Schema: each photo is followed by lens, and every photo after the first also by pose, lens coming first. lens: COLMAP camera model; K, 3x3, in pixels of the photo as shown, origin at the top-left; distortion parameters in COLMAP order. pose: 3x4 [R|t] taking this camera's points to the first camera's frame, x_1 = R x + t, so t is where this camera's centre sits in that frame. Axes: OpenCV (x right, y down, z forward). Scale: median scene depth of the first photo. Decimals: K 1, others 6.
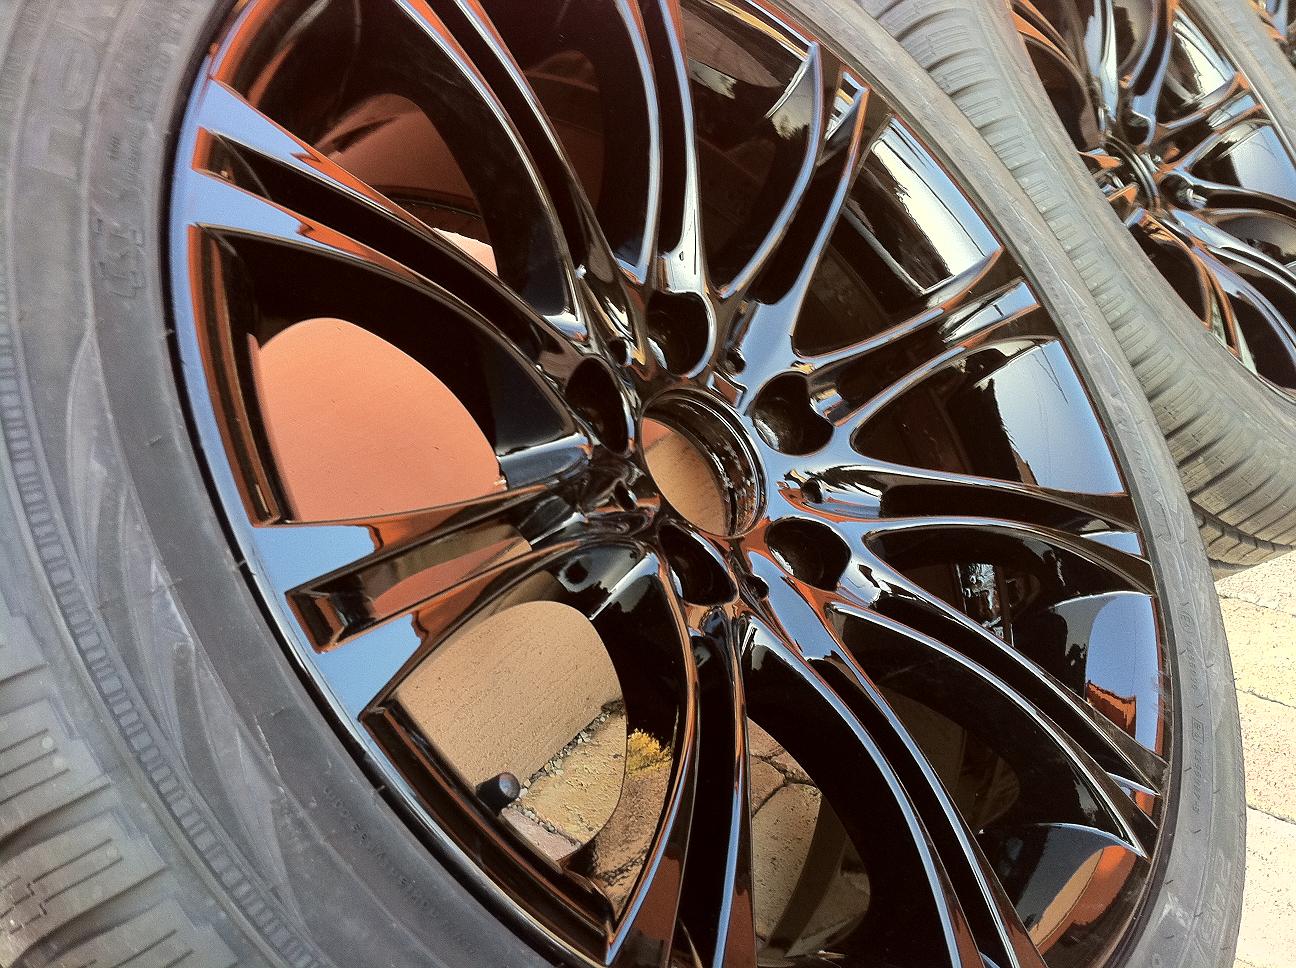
lens RADIAL K [[1227.6, 0, 649.3], [0, 1227.6, 493.3], [0, 0, 1]] dist [0.072829, -0.251592]
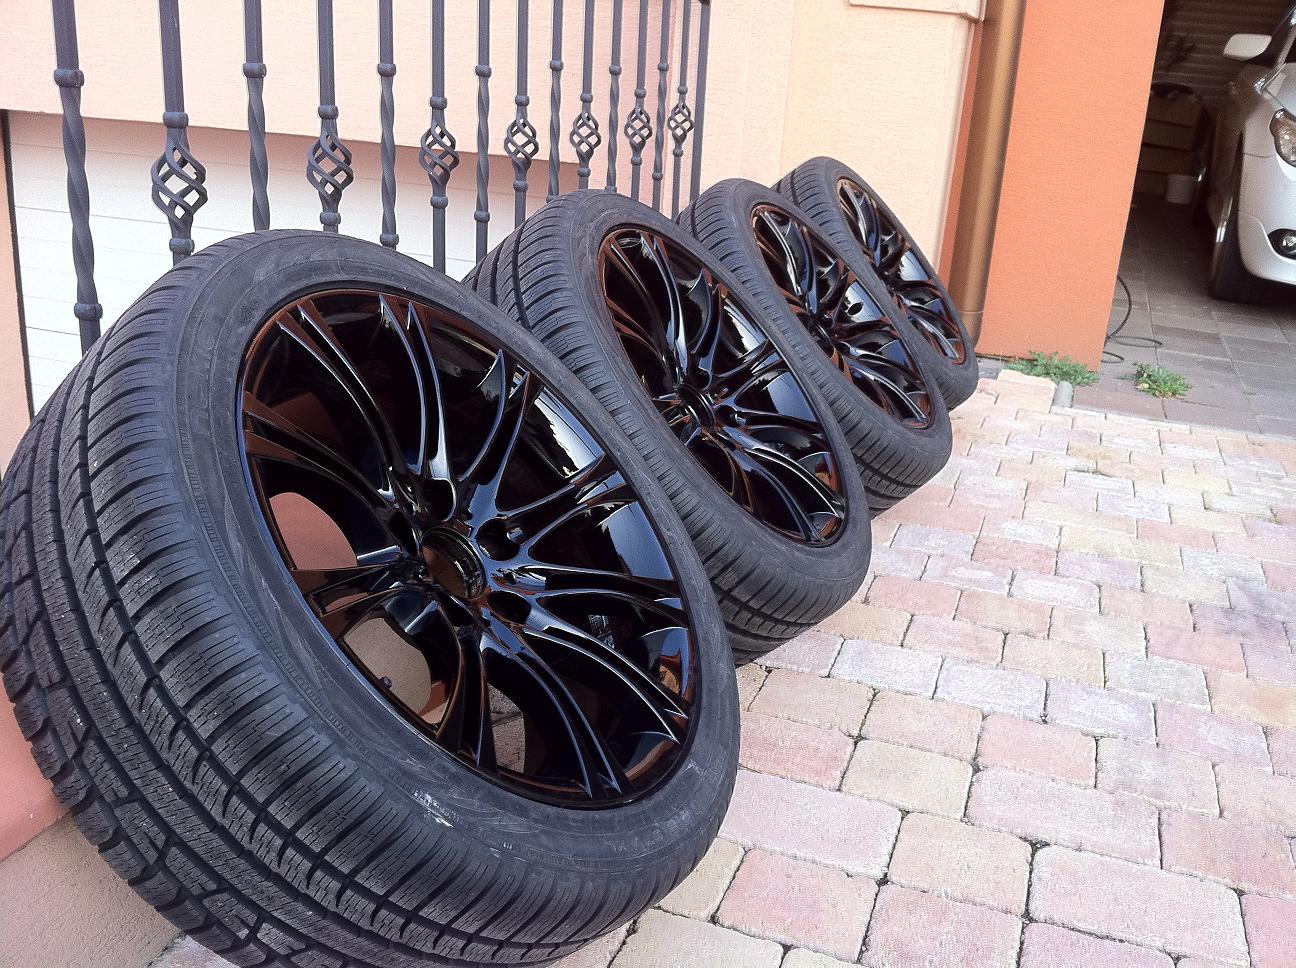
lens RADIAL K [[1227.6, 0, 649.3], [0, 1227.6, 493.3], [0, 0, 1]] dist [0.072829, -0.251592]
pose [[0.969515, -0.025370, 0.243715, -0.113797], [0.063854, 0.986418, -0.151333, 0.158321], [-0.236566, 0.162282, 0.957967, -0.854421]]
